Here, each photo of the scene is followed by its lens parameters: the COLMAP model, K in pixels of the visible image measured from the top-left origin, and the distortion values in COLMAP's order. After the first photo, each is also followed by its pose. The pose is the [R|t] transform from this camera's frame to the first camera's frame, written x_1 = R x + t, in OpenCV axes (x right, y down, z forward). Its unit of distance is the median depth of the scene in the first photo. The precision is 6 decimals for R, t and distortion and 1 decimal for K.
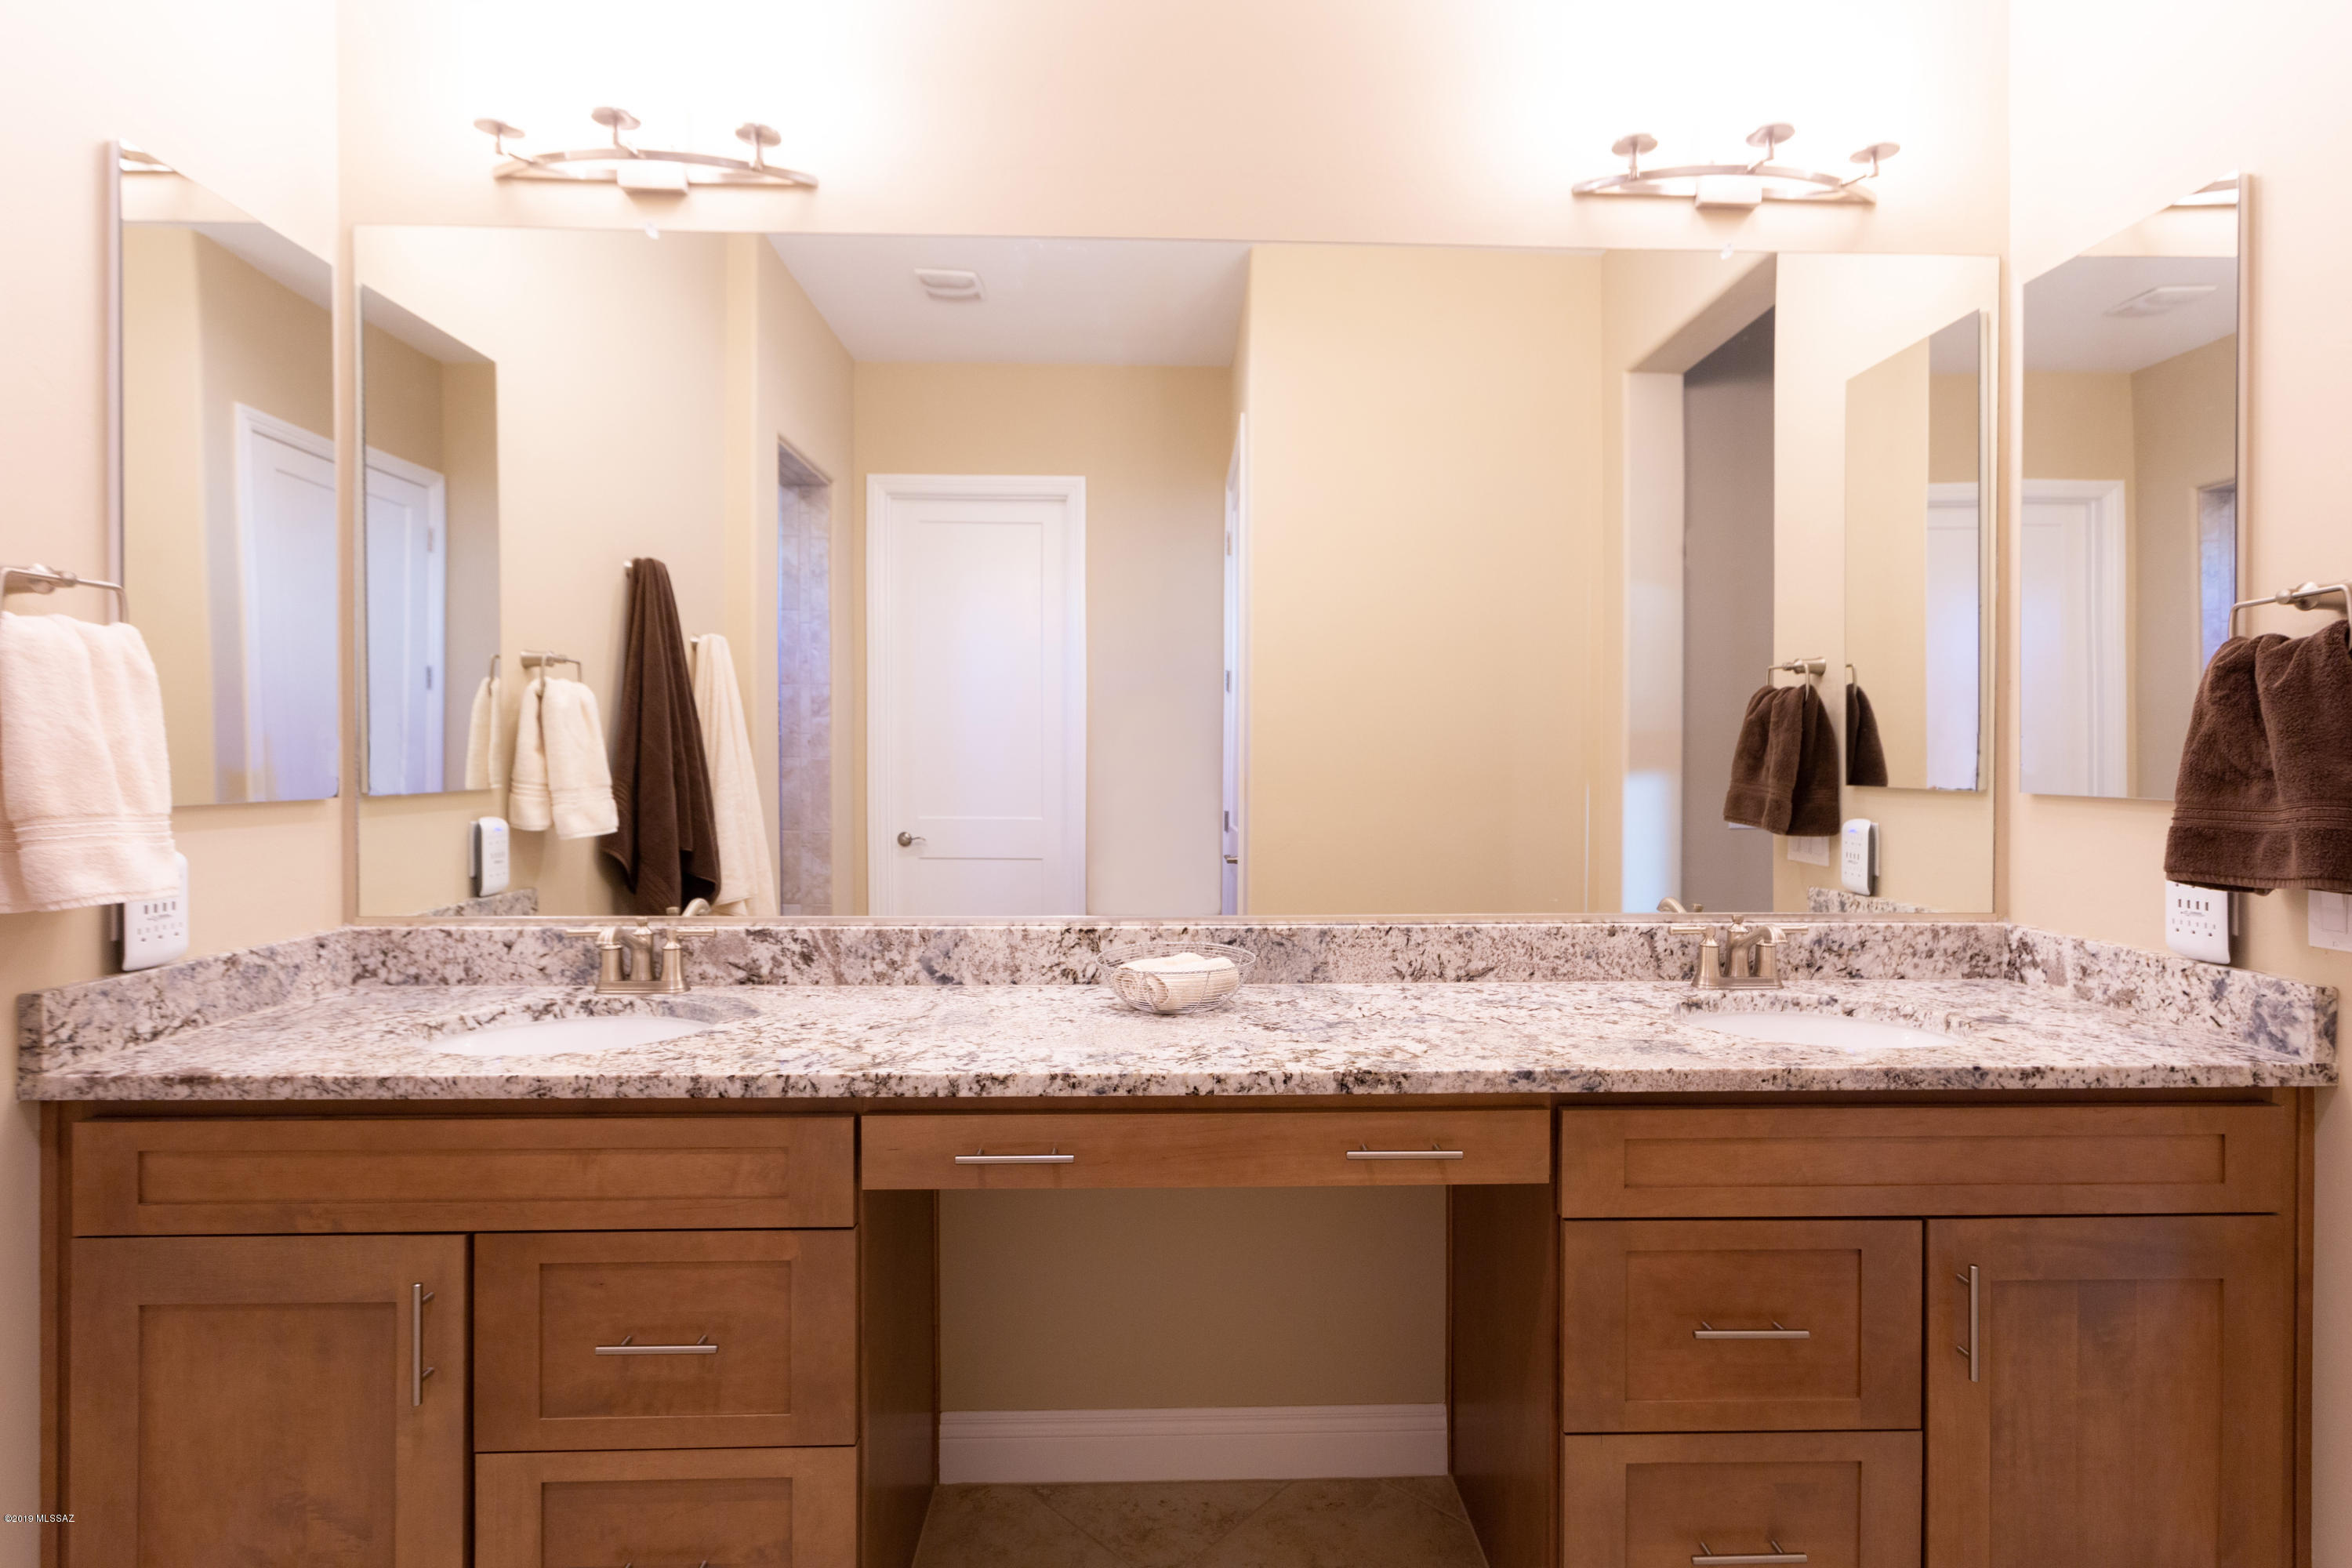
lens RADIAL K [[1133.4, 0, 1195.9], [0, 1133.4, 773.7], [0, 0, 1]] dist [-0.003840, 0.001861]
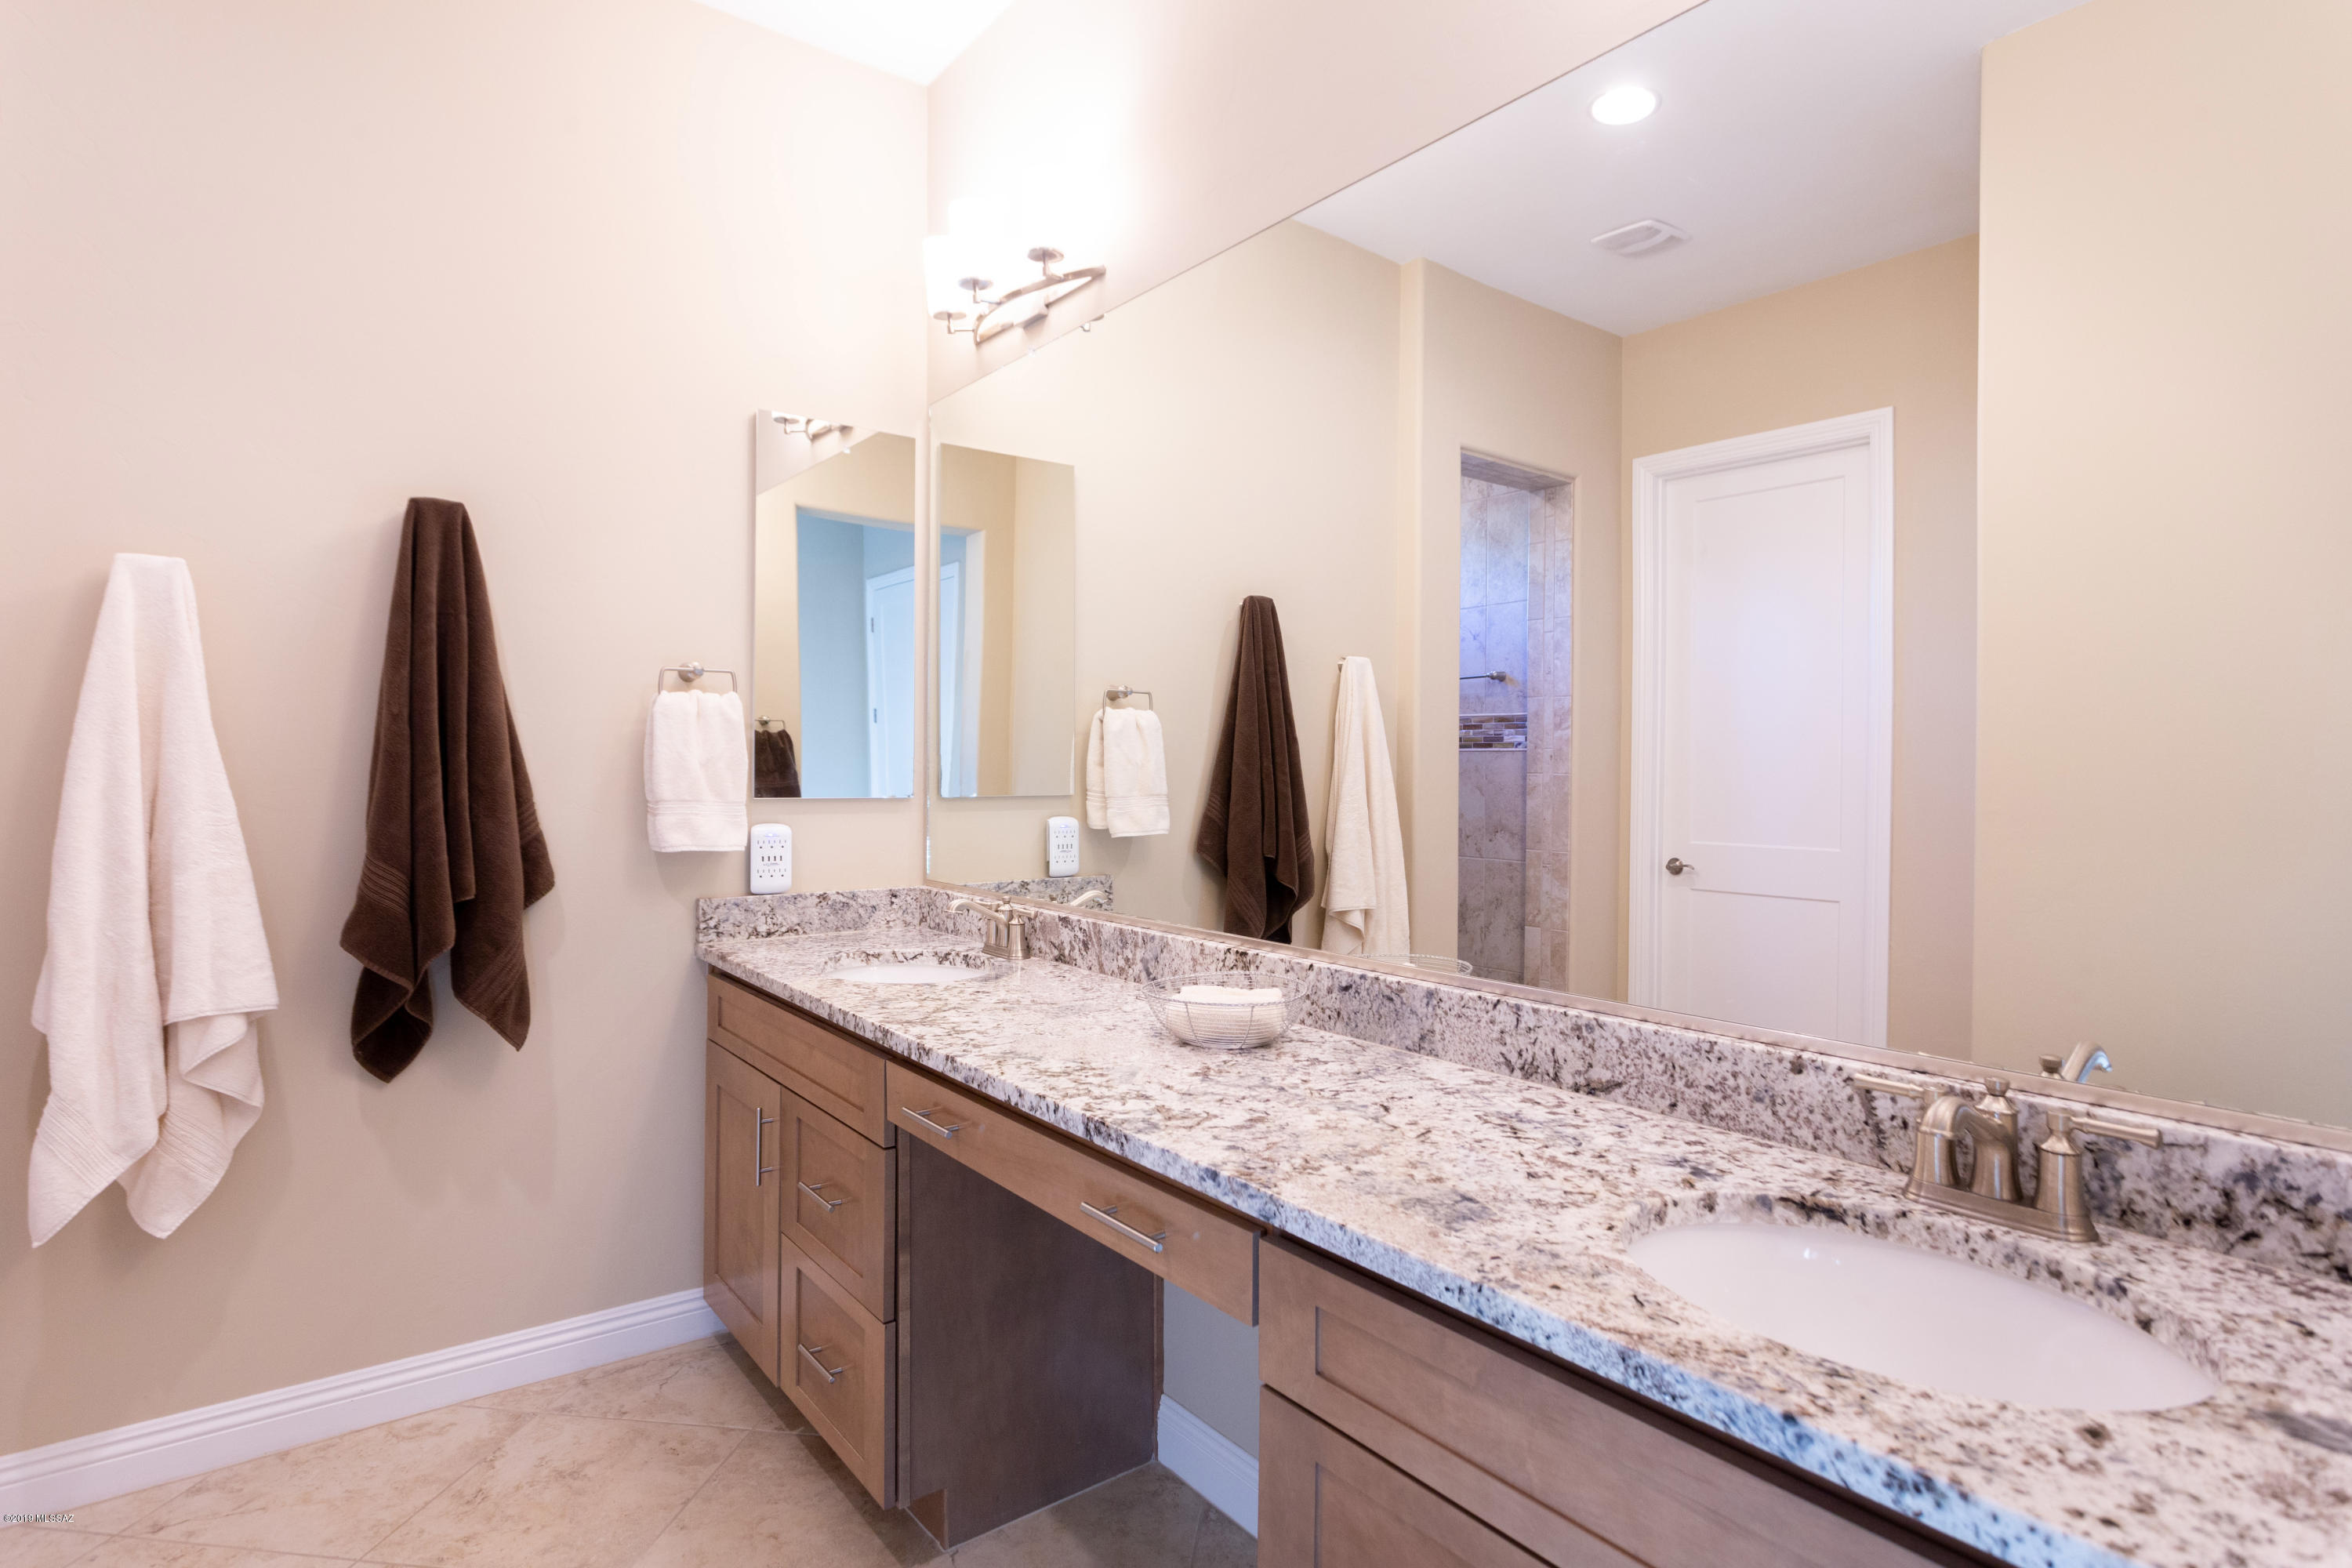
lens RADIAL K [[1224.9, 0, 1187.9], [0, 1224.9, 775.4], [0, 0, 1]] dist [-0.009236, 0.004015]
pose [[0.579282, 0.008378, -0.815084, 0.719412], [-0.019111, 0.999812, -0.003305, -0.008019], [0.814903, 0.017492, 0.579333, 0.355874]]
